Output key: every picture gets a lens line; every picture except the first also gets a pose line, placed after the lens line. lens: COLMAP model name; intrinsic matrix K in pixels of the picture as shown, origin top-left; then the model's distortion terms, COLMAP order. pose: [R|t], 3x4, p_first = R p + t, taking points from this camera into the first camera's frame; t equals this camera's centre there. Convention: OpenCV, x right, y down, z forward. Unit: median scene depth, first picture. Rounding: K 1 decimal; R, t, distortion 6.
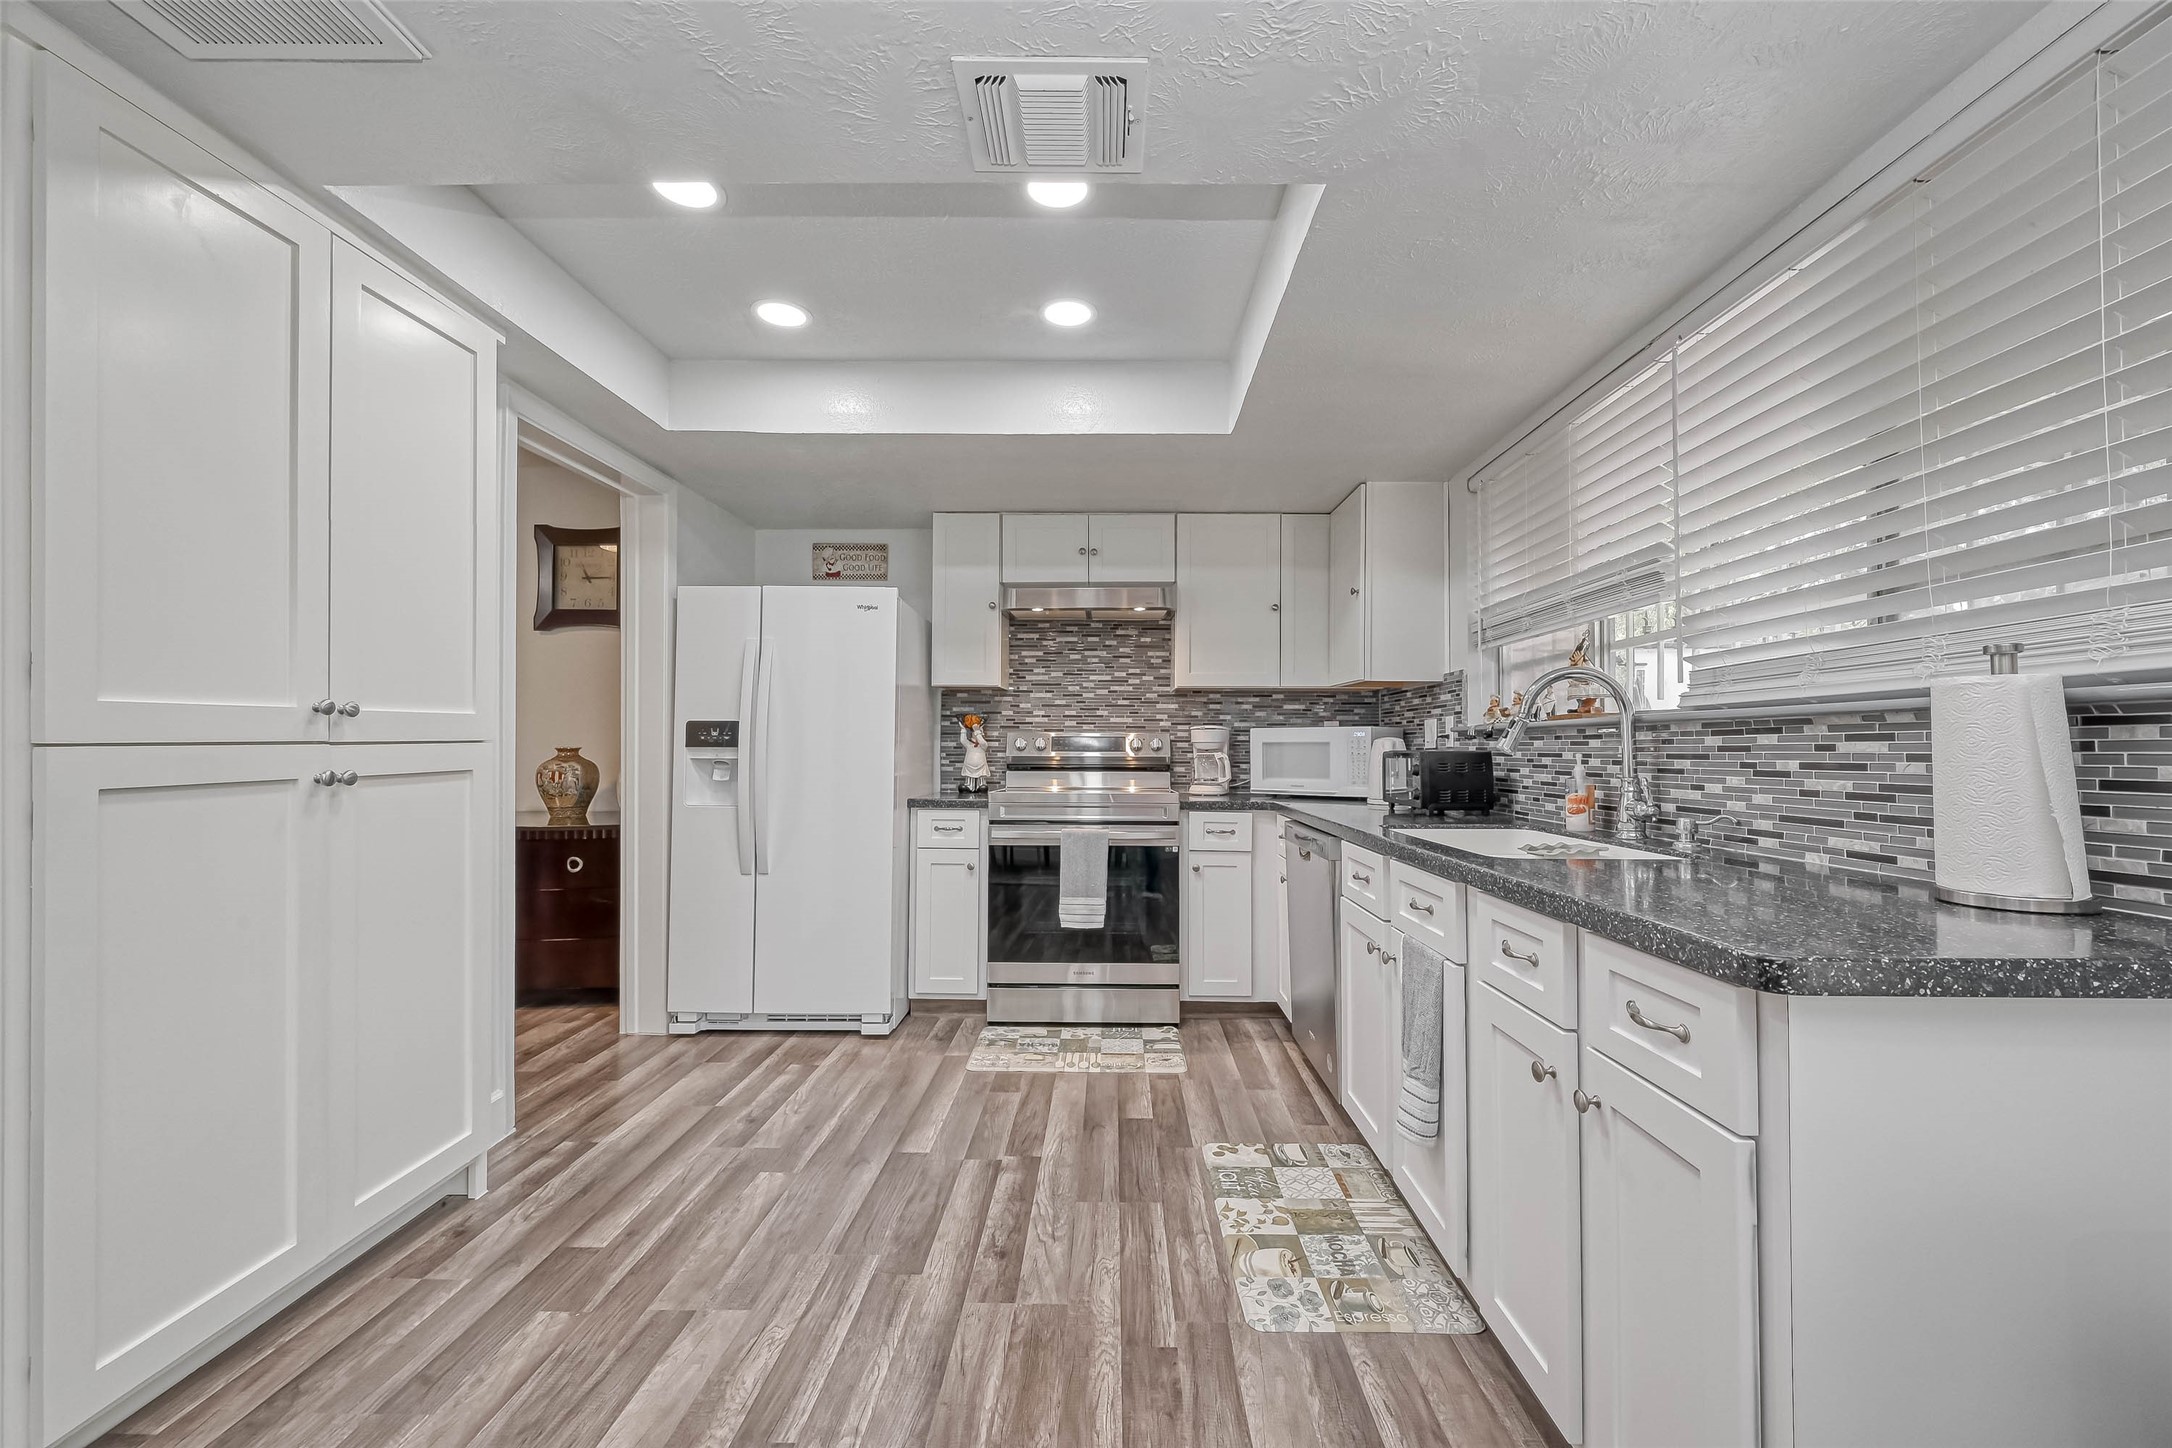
lens RADIAL K [[870.7, 0, 1097.6], [0, 870.7, 733.7], [0, 0, 1]] dist [-0.001330, -0.000154]
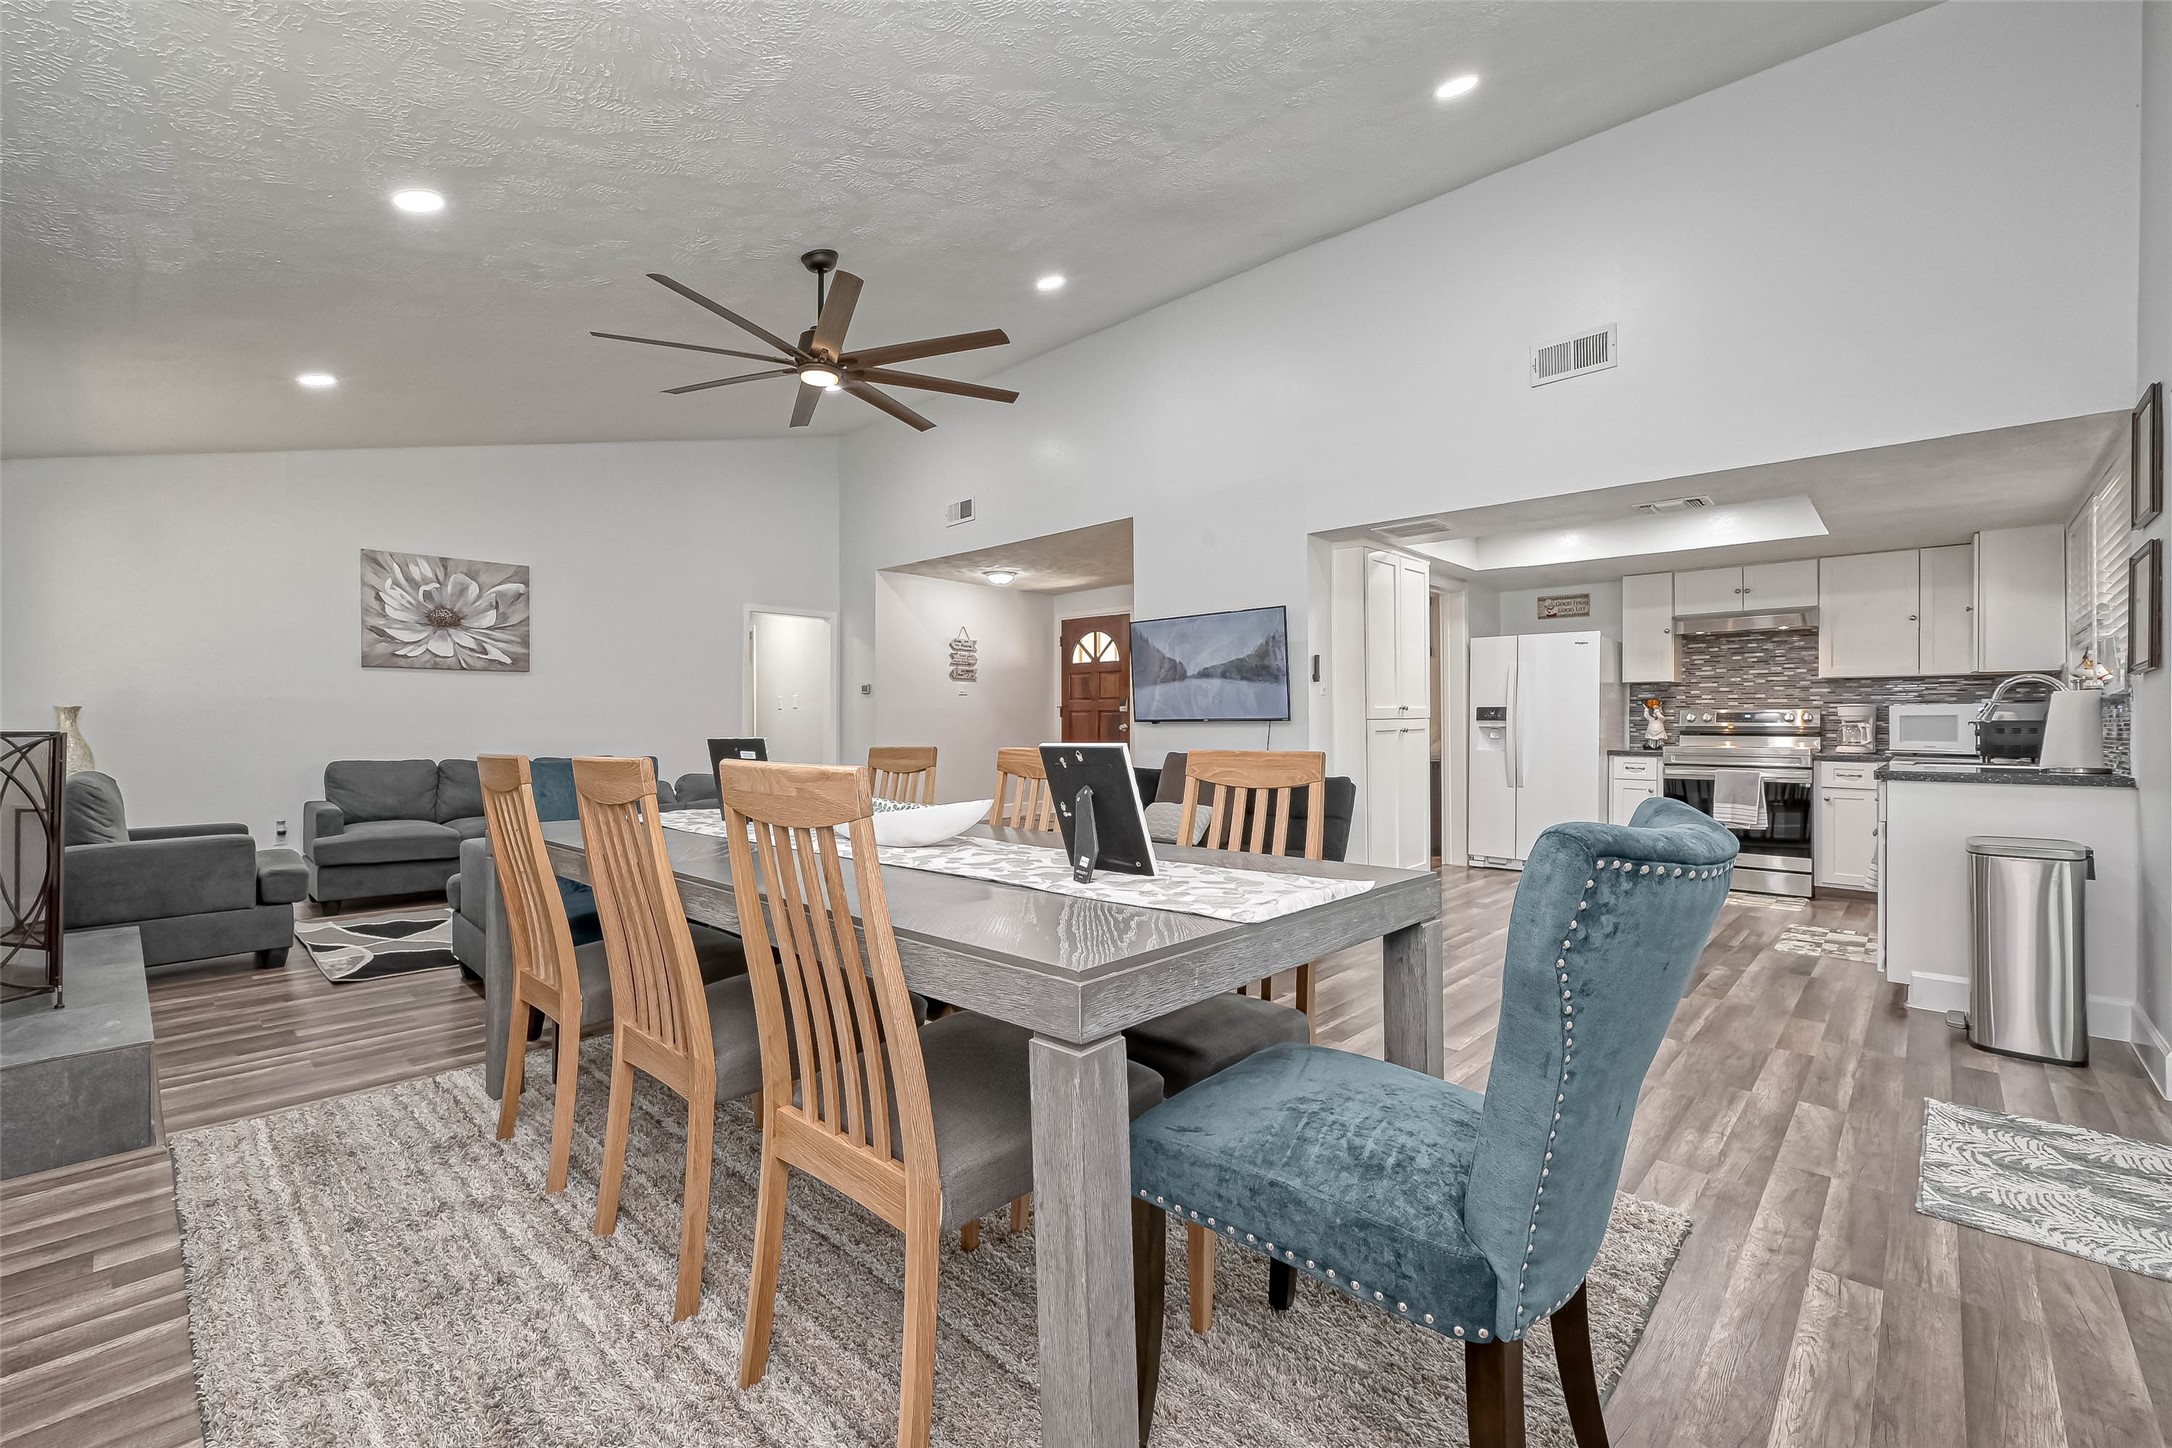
lens RADIAL K [[882.8, 0, 1051.1], [0, 882.8, 724.3], [0, 0, 1]] dist [-0.001480, -0.000081]
pose [[0.723724, -0.002494, -0.690085, 0.177540], [0.013509, 0.999853, 0.010554, -0.008878], [0.689957, -0.016961, 0.723651, -0.951322]]
